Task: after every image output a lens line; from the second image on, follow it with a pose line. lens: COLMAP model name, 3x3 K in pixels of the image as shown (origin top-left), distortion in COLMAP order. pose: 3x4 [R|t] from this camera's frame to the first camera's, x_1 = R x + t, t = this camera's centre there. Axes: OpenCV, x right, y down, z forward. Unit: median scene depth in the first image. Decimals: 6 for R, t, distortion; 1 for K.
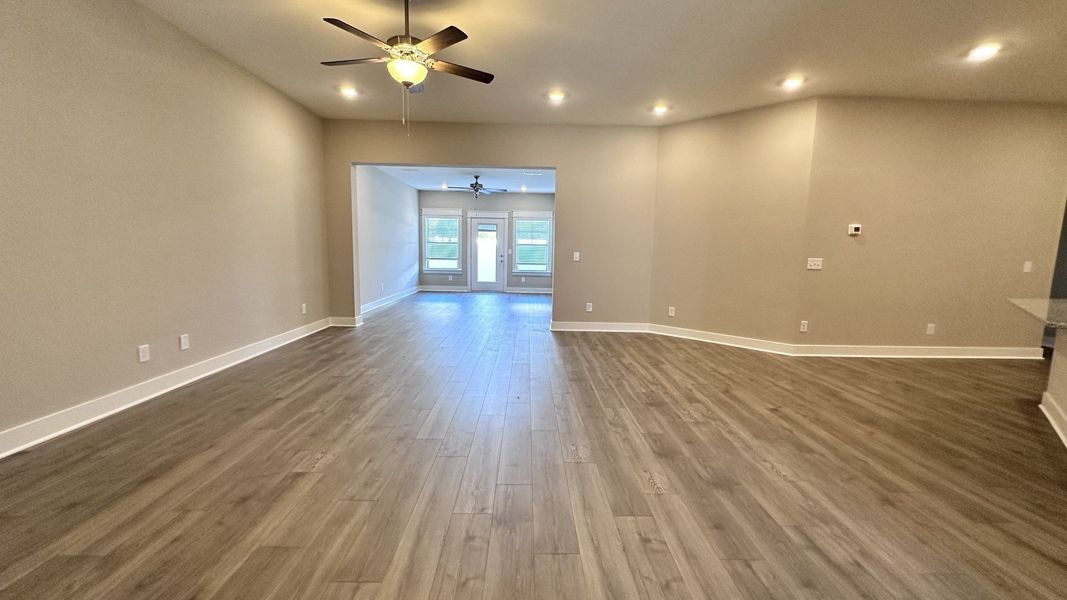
lens RADIAL K [[427.4, 0, 534.4], [0, 427.4, 299.8], [0, 0, 1]] dist [-0.006304, 0.001987]
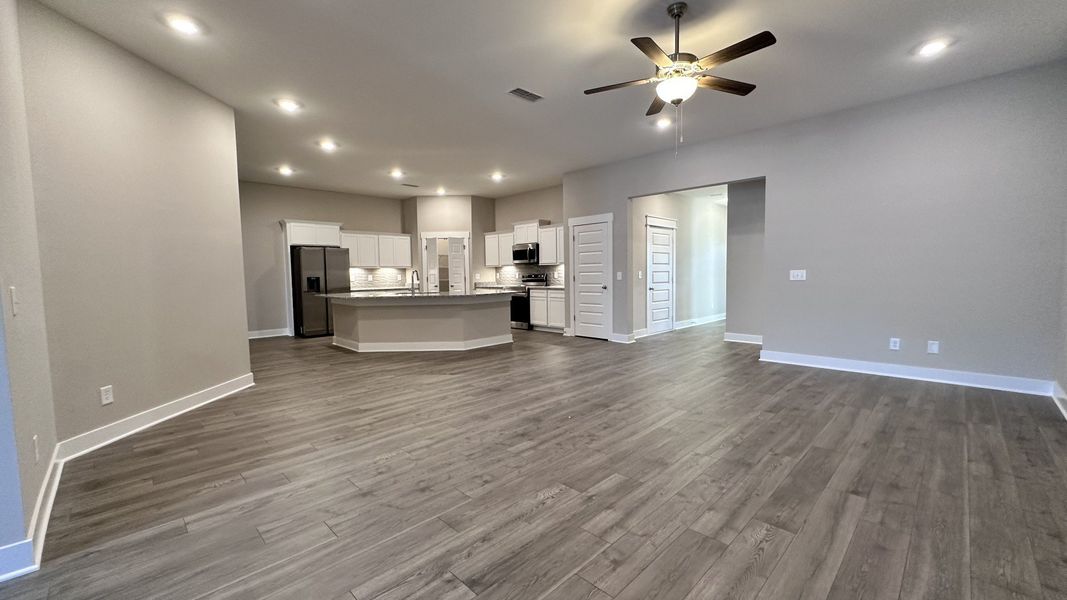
lens RADIAL K [[427.4, 0, 532.5], [0, 427.4, 302.7], [0, 0, 1]] dist [-0.006304, 0.001987]
pose [[-0.692806, -0.061978, 0.718455, -0.708519], [0.087552, 0.981700, 0.169113, -0.222734], [-0.715789, 0.180065, -0.674702, 1.760315]]
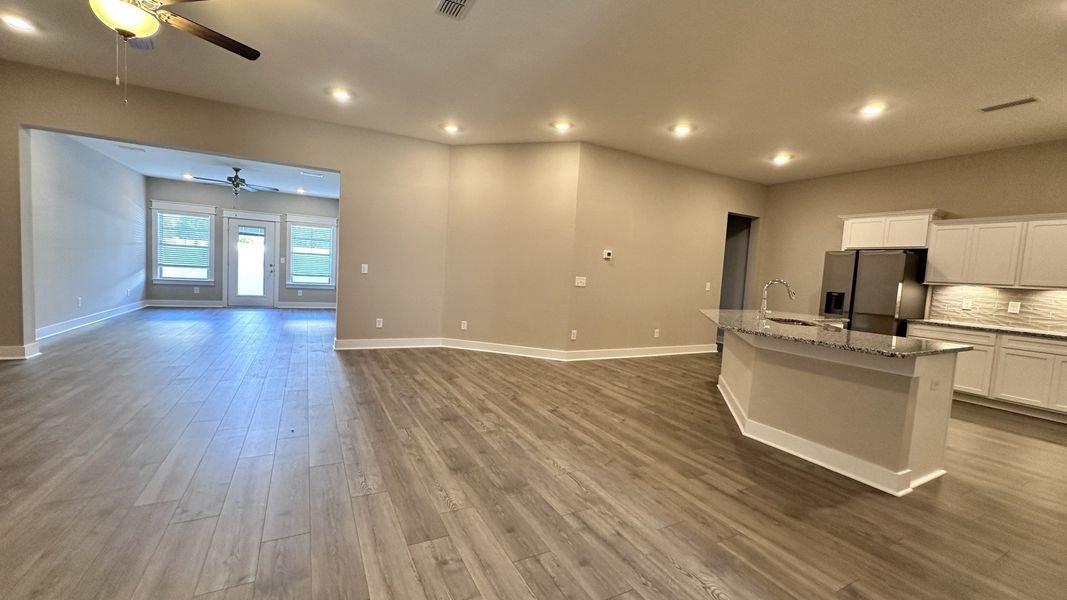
lens RADIAL K [[427.4, 0, 533.8], [0, 427.4, 300.5], [0, 0, 1]] dist [-0.006304, 0.001987]
pose [[0.889675, -0.000352, 0.456595, 0.001910], [0.015008, 0.999482, -0.028473, -0.000765], [-0.456348, 0.032184, 0.889219, 0.012991]]
